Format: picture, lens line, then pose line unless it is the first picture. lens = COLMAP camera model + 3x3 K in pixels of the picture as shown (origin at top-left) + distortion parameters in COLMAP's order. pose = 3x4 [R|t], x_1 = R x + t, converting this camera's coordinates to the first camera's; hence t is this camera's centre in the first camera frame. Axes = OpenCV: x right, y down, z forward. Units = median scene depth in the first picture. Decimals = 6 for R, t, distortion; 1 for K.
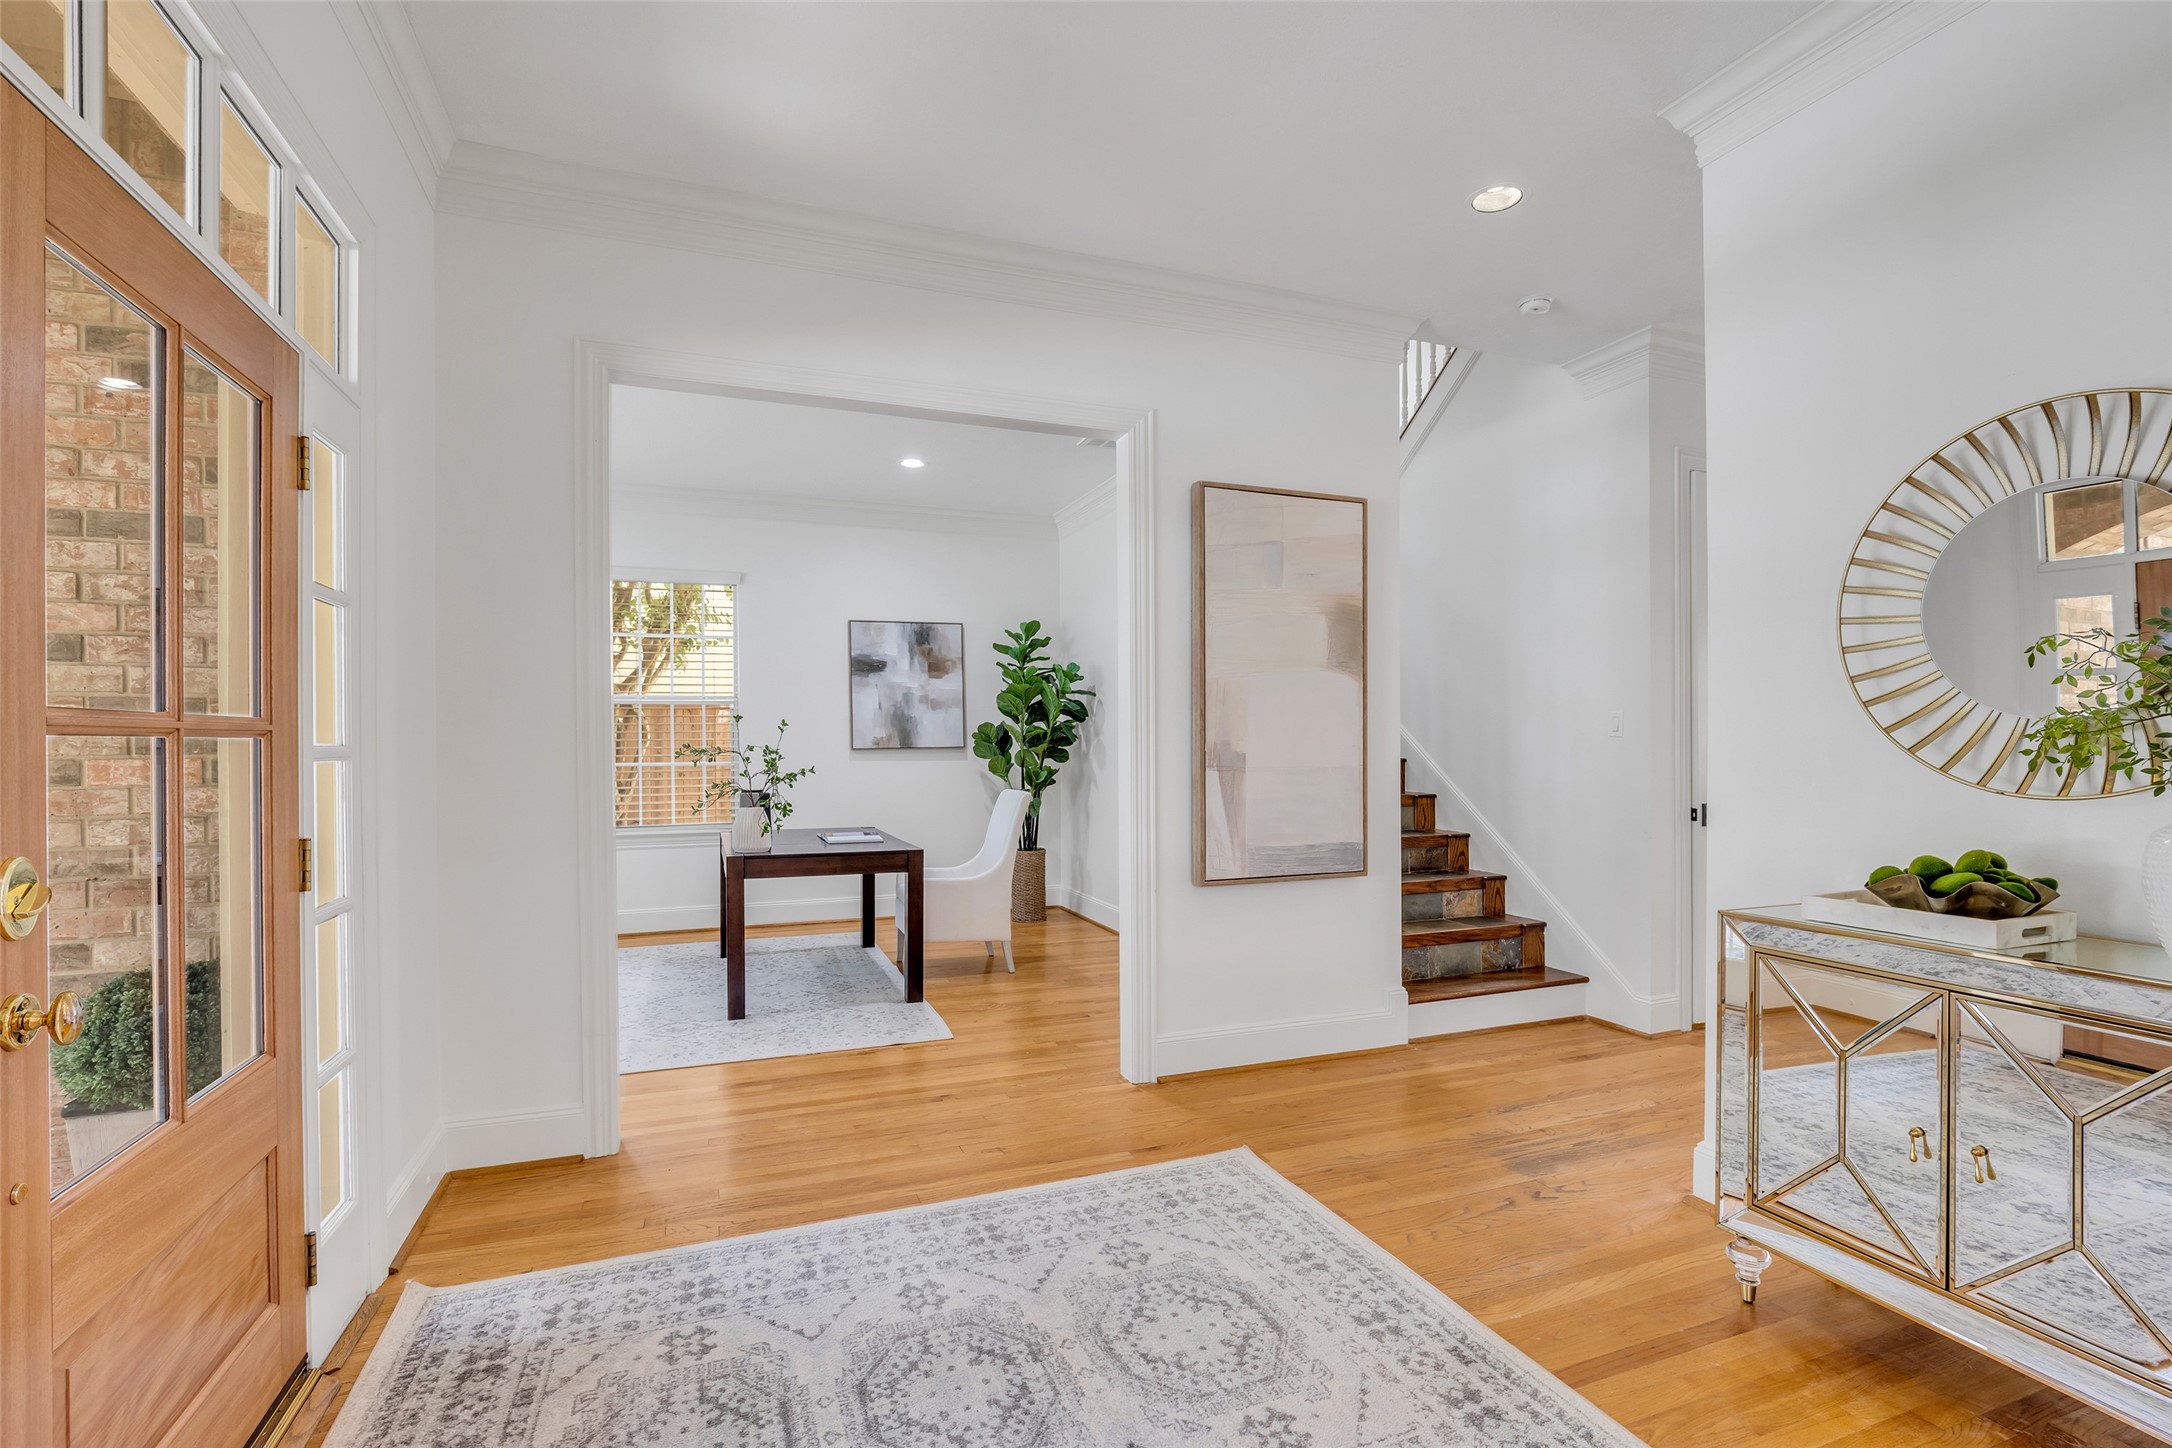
lens RADIAL K [[996.2, 0, 1085.4], [0, 996.2, 740.7], [0, 0, 1]] dist [-0.022357, 0.005016]
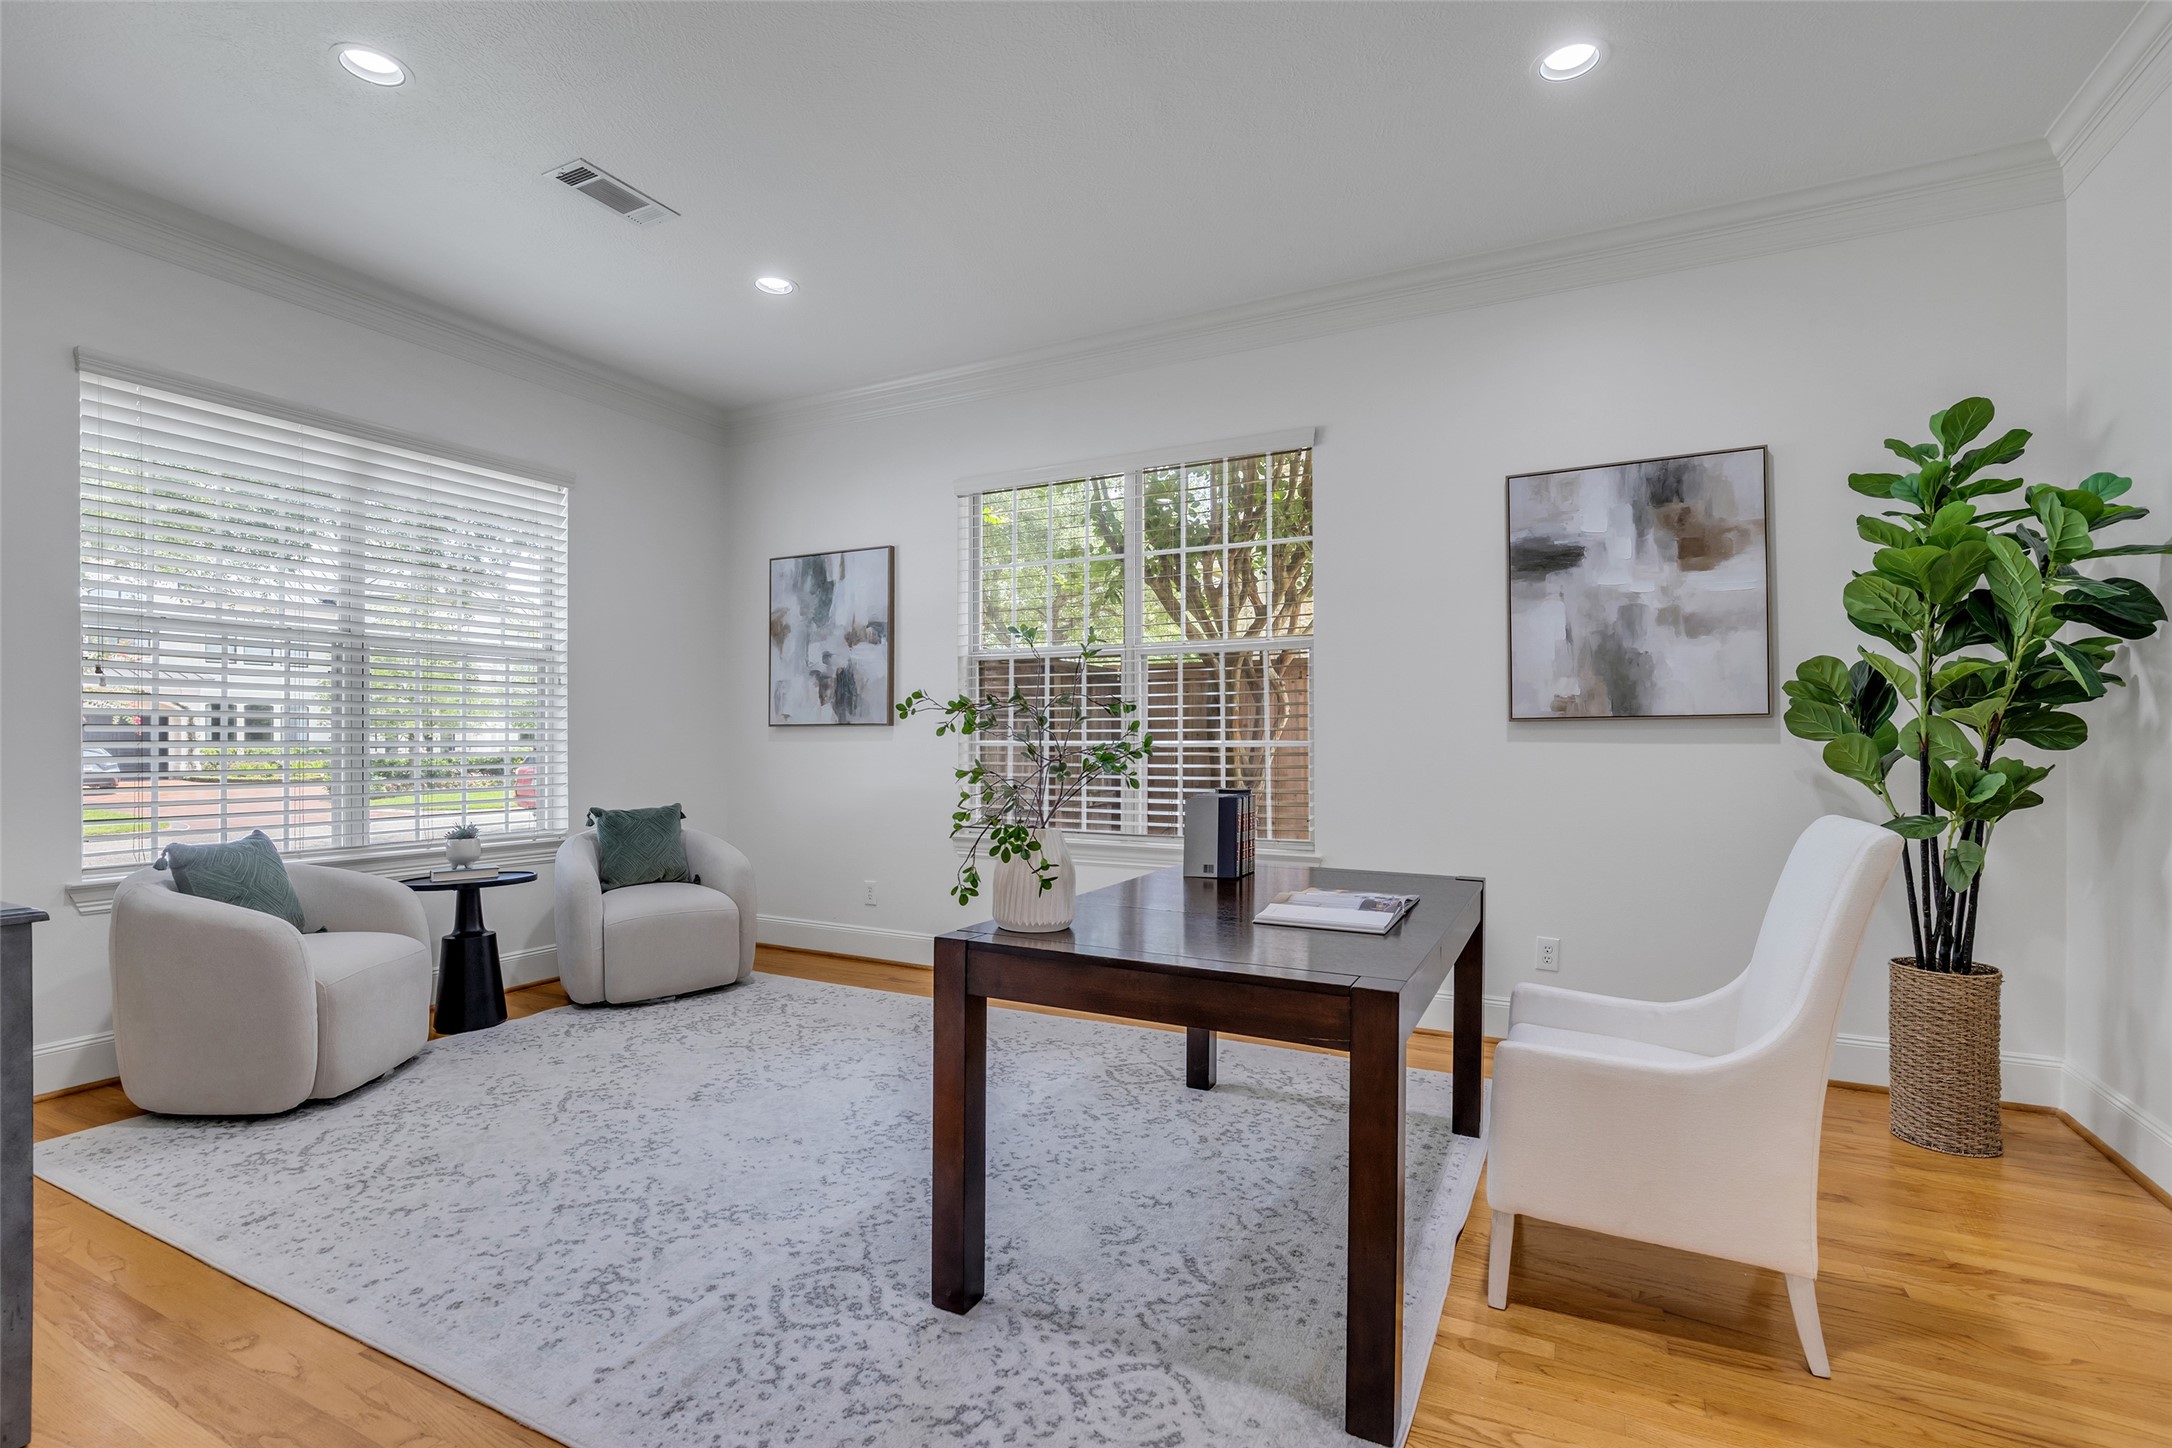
lens RADIAL K [[996.2, 0, 1054.5], [0, 996.2, 736.0], [0, 0, 1]] dist [-0.022357, 0.005016]
pose [[0.652988, 0.006657, -0.757339, 0.007260], [-0.000793, 0.999967, 0.008106, 0.013430], [0.757368, -0.004692, 0.652972, 0.466385]]
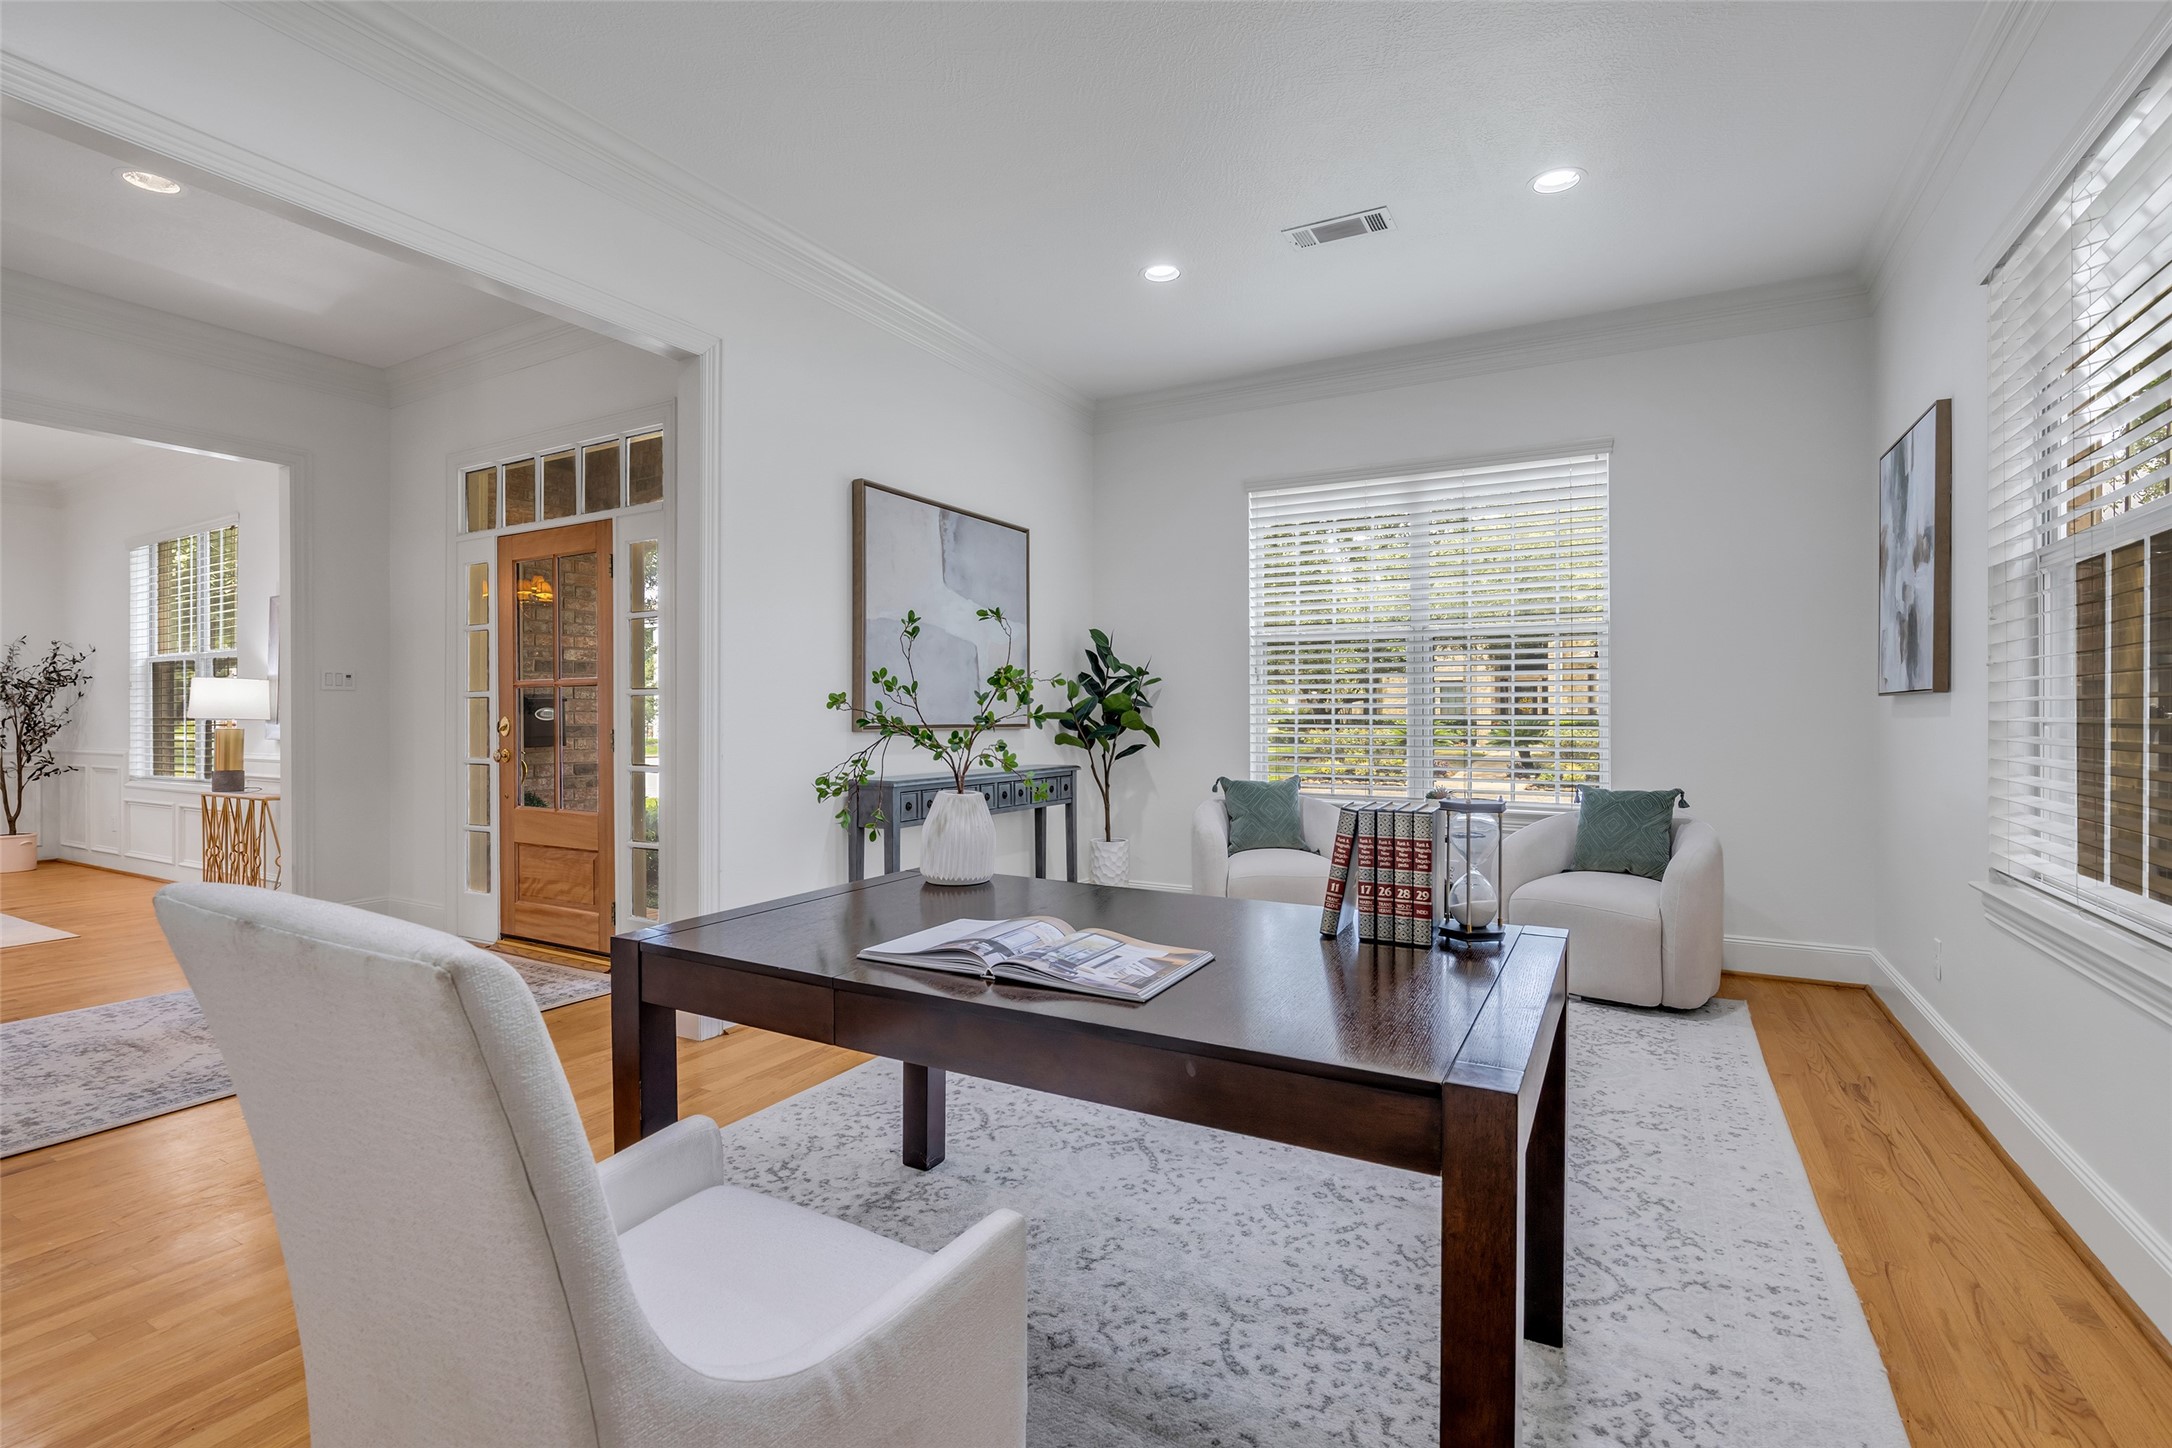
lens RADIAL K [[996.2, 0, 1122.8], [0, 996.2, 735.0], [0, 0, 1]] dist [-0.022357, 0.005016]
pose [[-0.767037, 0.023675, -0.641165, -0.049380], [0.019882, 0.999716, 0.013129, 0.016513], [0.641294, -0.002677, -0.767290, 0.952958]]
